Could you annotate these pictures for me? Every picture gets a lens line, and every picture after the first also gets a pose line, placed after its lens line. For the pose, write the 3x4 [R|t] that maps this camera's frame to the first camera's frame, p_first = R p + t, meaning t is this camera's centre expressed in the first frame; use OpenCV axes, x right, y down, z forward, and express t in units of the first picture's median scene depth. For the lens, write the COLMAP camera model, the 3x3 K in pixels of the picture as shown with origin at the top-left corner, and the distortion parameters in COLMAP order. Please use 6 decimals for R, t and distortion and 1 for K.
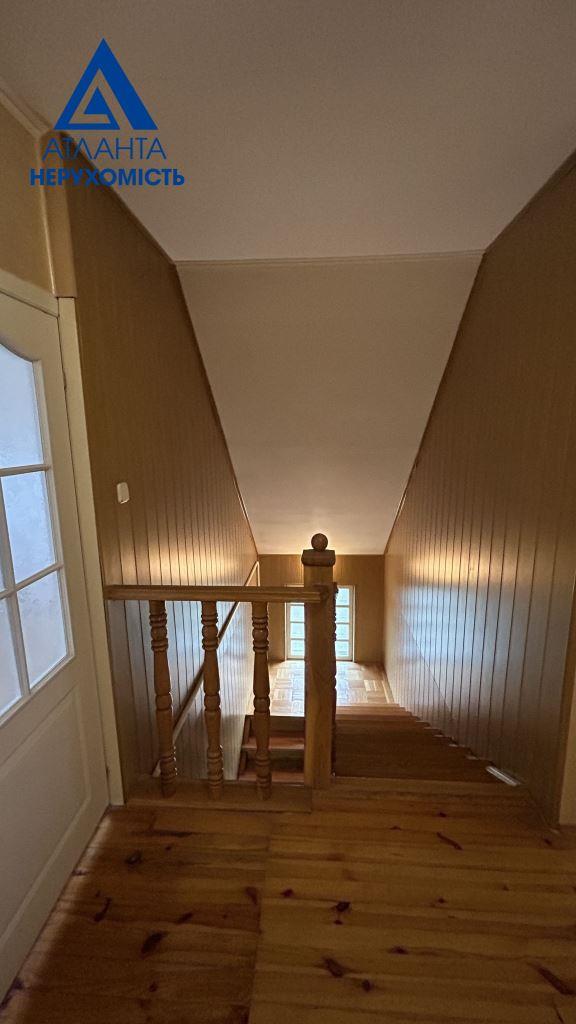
lens RADIAL K [[412.2, 0, 290.3], [0, 412.2, 511.2], [0, 0, 1]] dist [-0.001401, 0.000098]
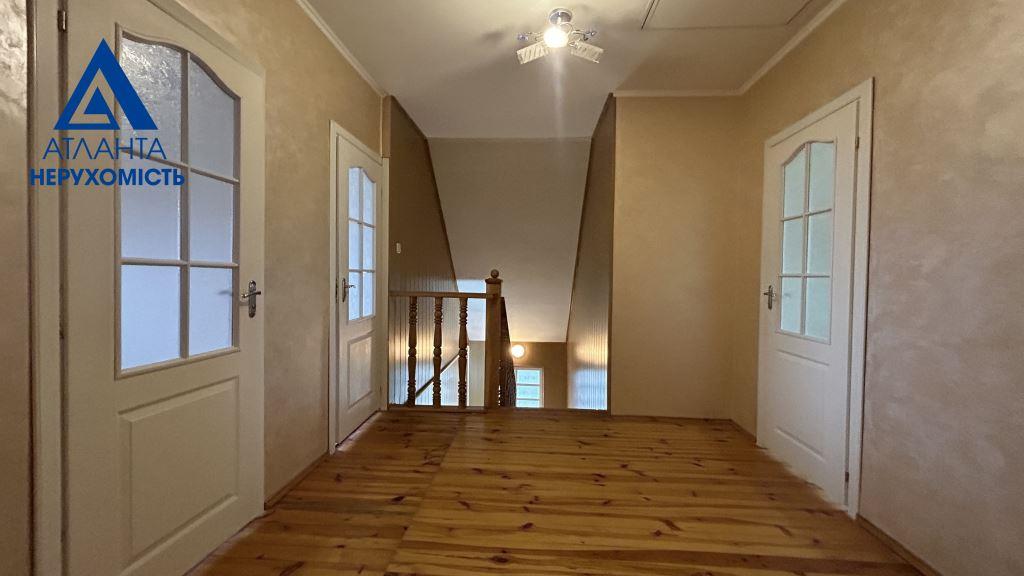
lens RADIAL K [[412.2, 0, 509.1], [0, 412.2, 285.6], [0, 0, 1]] dist [-0.001401, 0.000098]
pose [[0.999615, 0.027628, 0.002528, 0.136424], [-0.026897, 0.987427, -0.155768, 0.446368], [-0.006800, 0.155640, 0.987790, -0.986709]]
